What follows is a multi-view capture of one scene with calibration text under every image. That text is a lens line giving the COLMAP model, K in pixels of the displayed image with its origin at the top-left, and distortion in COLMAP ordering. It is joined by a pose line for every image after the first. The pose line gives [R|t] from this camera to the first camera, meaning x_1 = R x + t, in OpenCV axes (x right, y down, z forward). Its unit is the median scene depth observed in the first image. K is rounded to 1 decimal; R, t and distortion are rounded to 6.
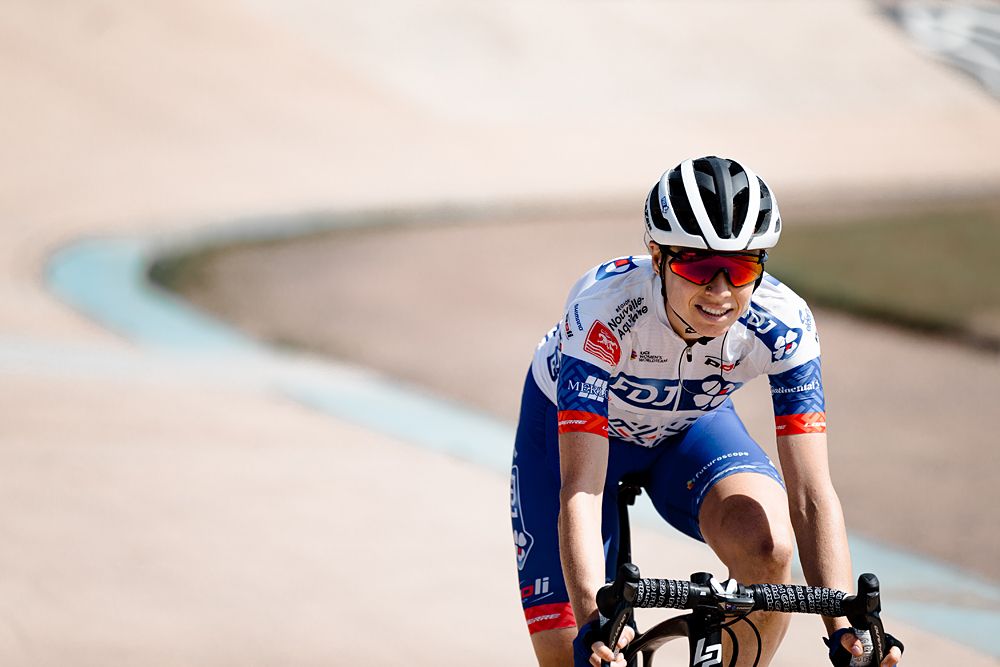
lens RADIAL K [[5791.0, 0, 502.3], [0, 5791.0, 332.2], [0, 0, 1]] dist [6.959242, 0.000000]
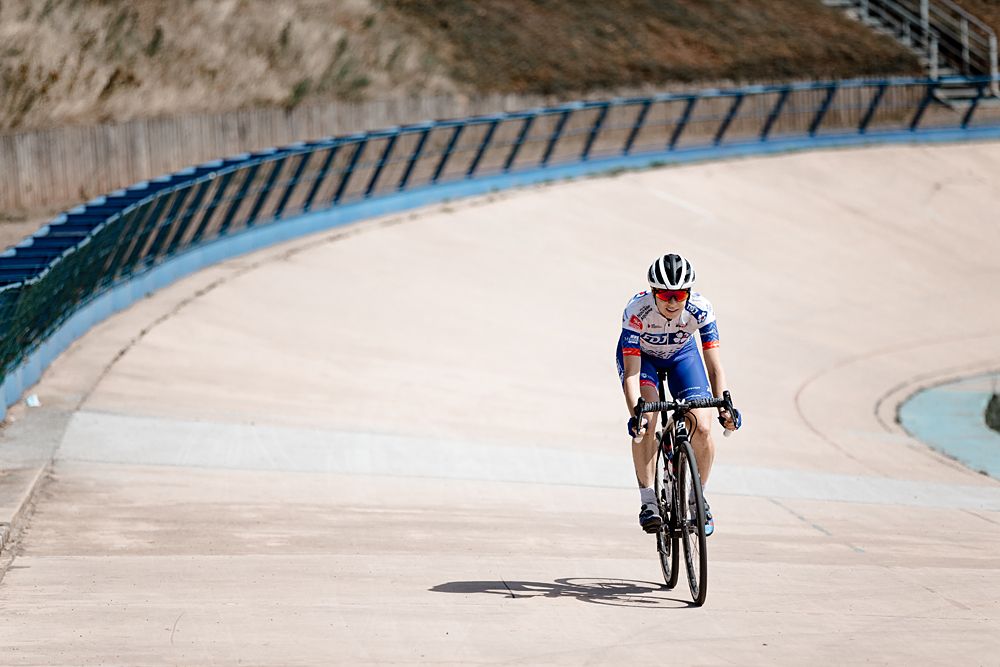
lens RADIAL K [[5791.0, 0, 525.1], [0, 5791.0, 376.7], [0, 0, 1]] dist [6.959242, 0.000000]
pose [[0.996522, -0.081716, -0.016306, 0.007094], [0.081940, 0.996545, 0.013546, -0.014903], [0.015143, -0.014835, 0.999775, -1.850732]]
